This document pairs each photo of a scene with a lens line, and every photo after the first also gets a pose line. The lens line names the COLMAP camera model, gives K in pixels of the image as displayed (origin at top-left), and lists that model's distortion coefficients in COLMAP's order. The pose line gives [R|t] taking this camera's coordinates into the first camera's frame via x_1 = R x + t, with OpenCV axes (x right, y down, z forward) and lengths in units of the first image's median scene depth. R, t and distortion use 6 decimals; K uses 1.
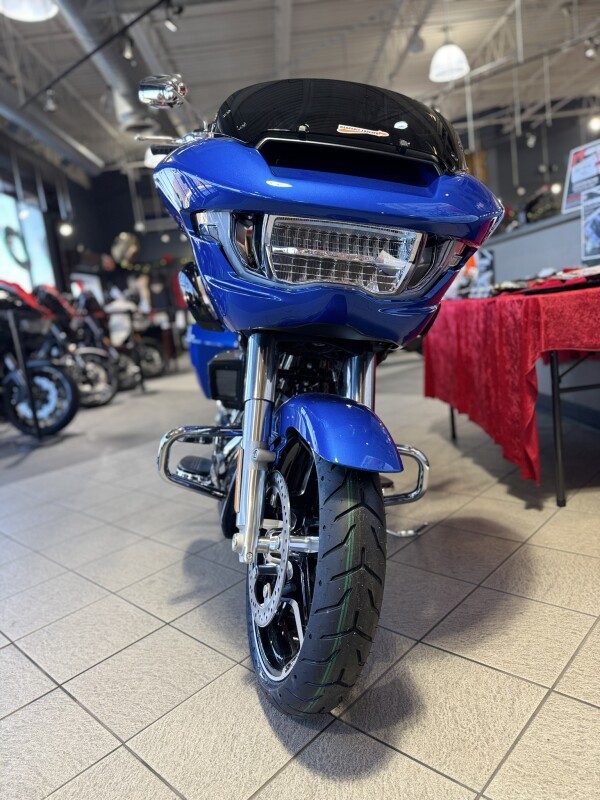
lens RADIAL K [[559.4, 0, 306.6], [0, 559.4, 399.6], [0, 0, 1]] dist [0.042766, -0.049684]
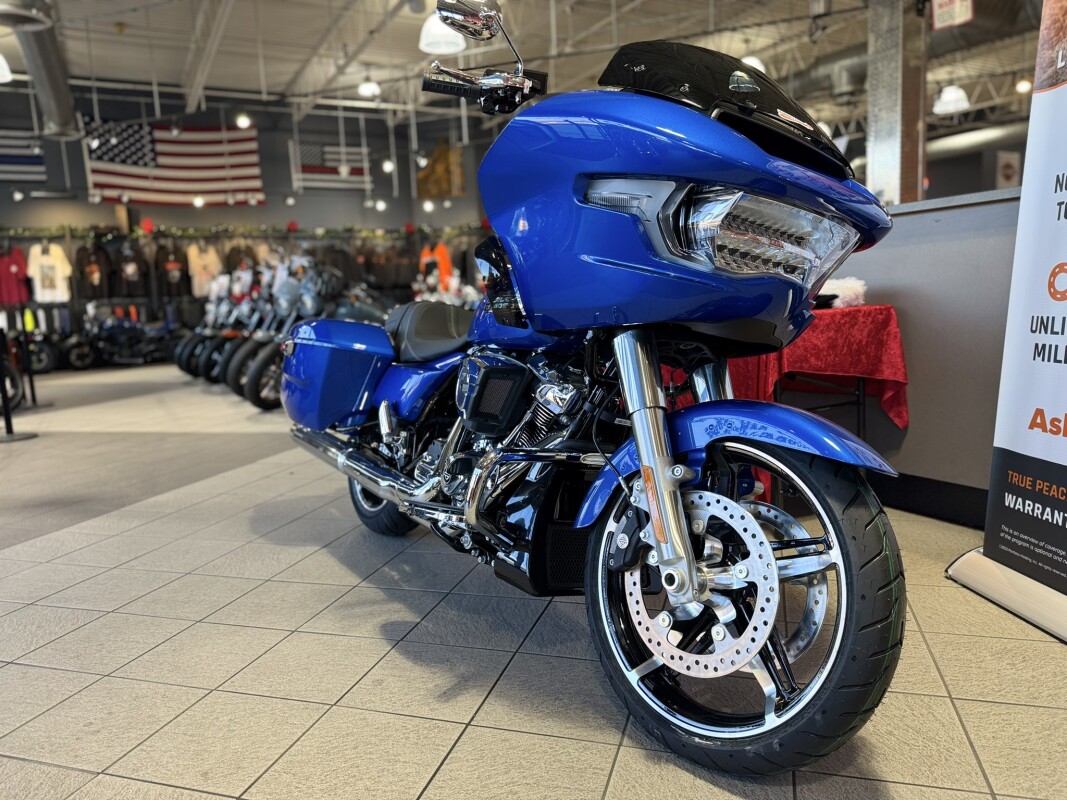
lens RADIAL K [[746.1, 0, 533.5], [0, 746.1, 400.0], [0, 0, 1]] dist [0.042766, -0.049684]
pose [[0.901168, 0.019553, 0.433029, -0.492003], [0.013124, 0.997293, -0.072344, 0.045658], [-0.433271, 0.070878, 0.898472, 0.058308]]
